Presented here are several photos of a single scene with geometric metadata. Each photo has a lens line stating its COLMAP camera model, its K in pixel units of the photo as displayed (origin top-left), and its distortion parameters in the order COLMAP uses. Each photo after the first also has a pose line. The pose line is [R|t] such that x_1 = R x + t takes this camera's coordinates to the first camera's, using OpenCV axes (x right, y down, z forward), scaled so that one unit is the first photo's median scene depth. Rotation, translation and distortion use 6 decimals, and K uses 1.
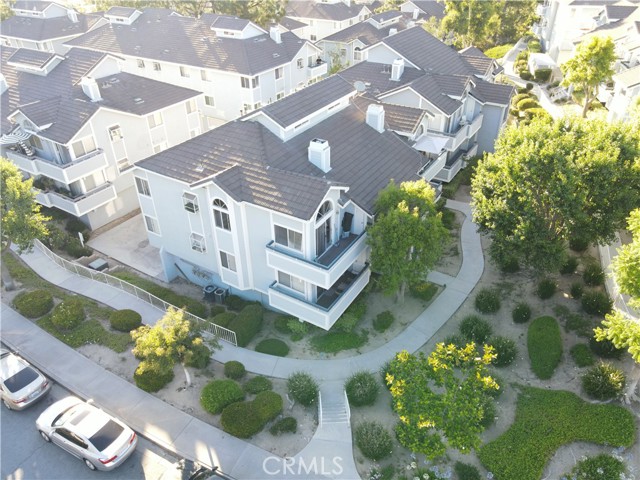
lens RADIAL K [[467.3, 0, 318.5], [0, 467.3, 240.1], [0, 0, 1]] dist [0.010075, 0.004373]
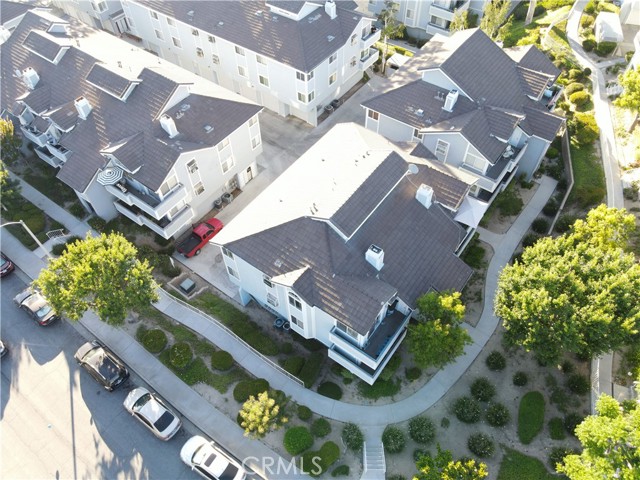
lens RADIAL K [[467.3, 0, 318.5], [0, 467.3, 240.1], [0, 0, 1]] dist [0.010075, 0.004373]
pose [[0.997195, 0.056600, -0.048976, -0.087773], [-0.038186, 0.947496, 0.317480, -0.608524], [0.064374, -0.314720, 0.946999, -0.156813]]
